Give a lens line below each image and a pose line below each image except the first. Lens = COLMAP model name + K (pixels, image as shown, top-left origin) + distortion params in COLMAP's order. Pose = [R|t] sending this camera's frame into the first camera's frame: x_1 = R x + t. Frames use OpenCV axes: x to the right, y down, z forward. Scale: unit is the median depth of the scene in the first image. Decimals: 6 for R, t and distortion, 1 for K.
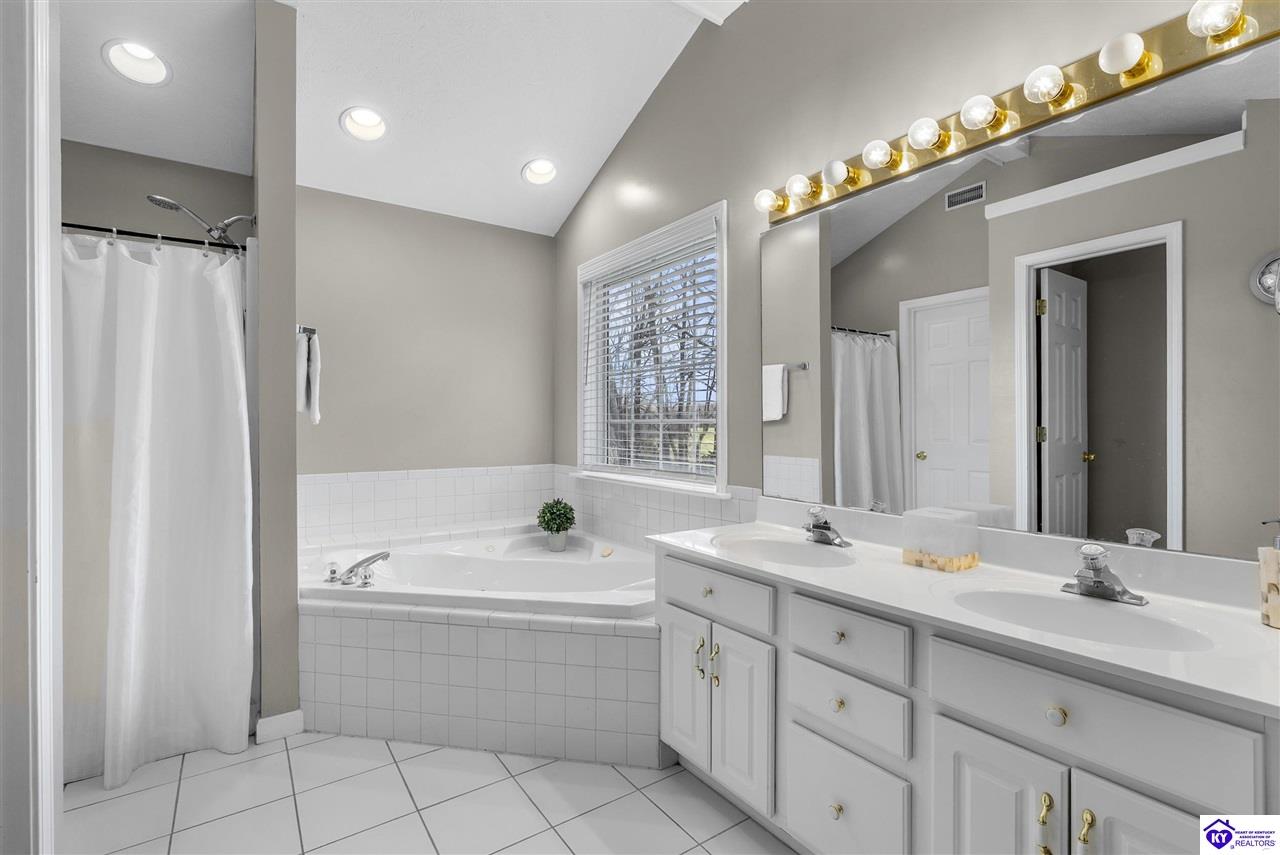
lens RADIAL K [[585.0, 0, 640.7], [0, 585.0, 425.8], [0, 0, 1]] dist [-0.009220, 0.003609]
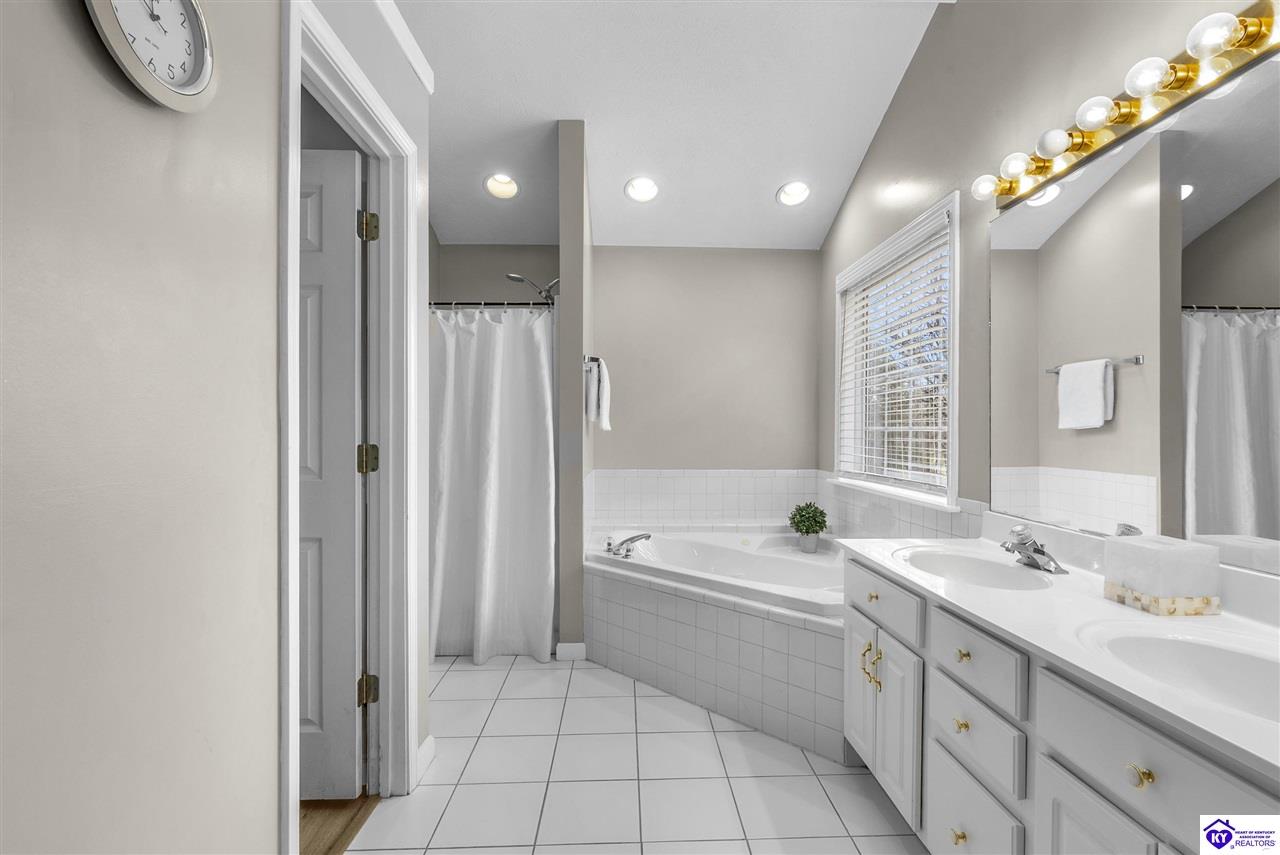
lens RADIAL K [[585.0, 0, 648.3], [0, 585.0, 434.1], [0, 0, 1]] dist [-0.009220, 0.003609]
pose [[0.840517, 0.007076, -0.541739, 0.275386], [-0.005638, 0.999975, 0.004314, -0.000756], [0.541756, -0.000572, 0.840536, -0.052653]]
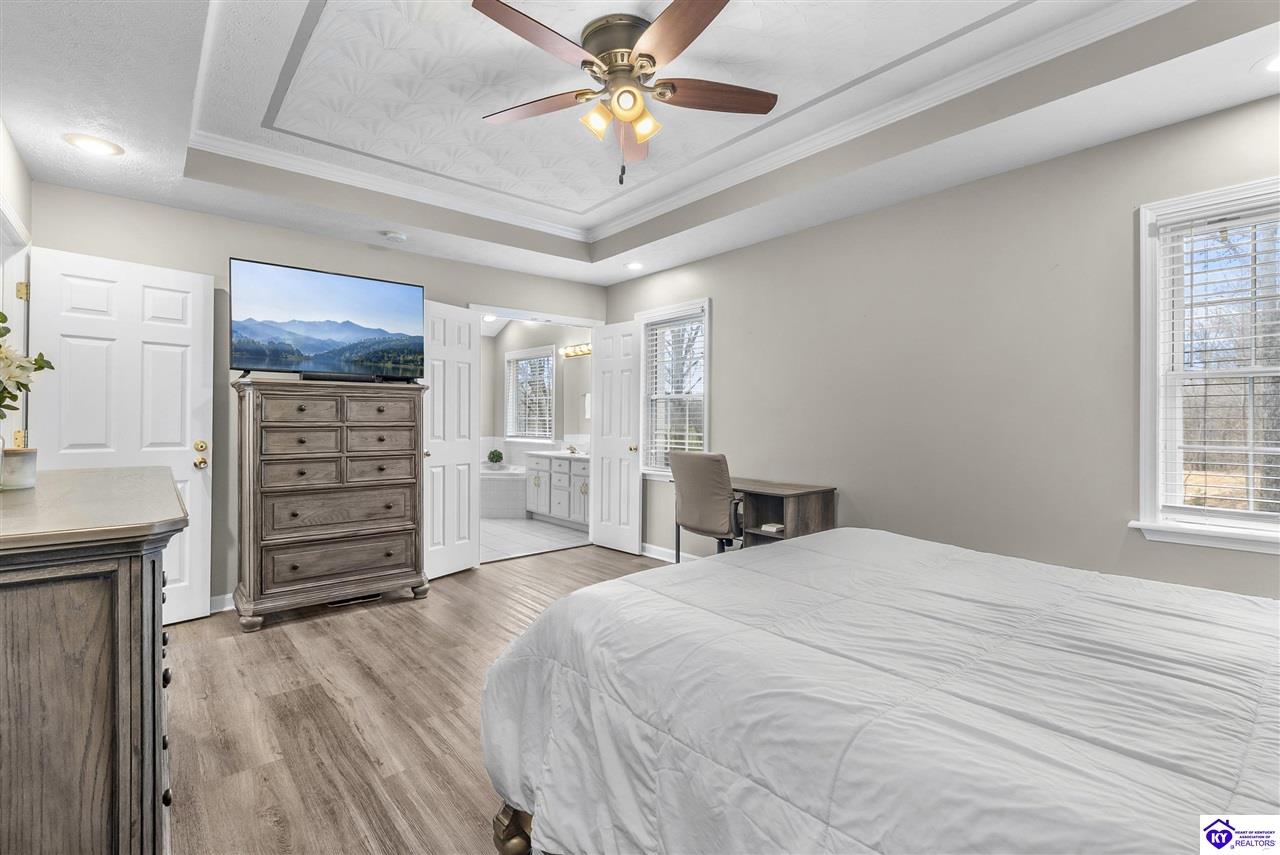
lens RADIAL K [[585.0, 0, 641.6], [0, 585.0, 424.1], [0, 0, 1]] dist [-0.009220, 0.003609]
pose [[0.994353, 0.005492, 0.105983, 0.318195], [-0.005303, 0.999984, -0.002065, 0.028736], [-0.105993, 0.001492, 0.994366, -2.339981]]
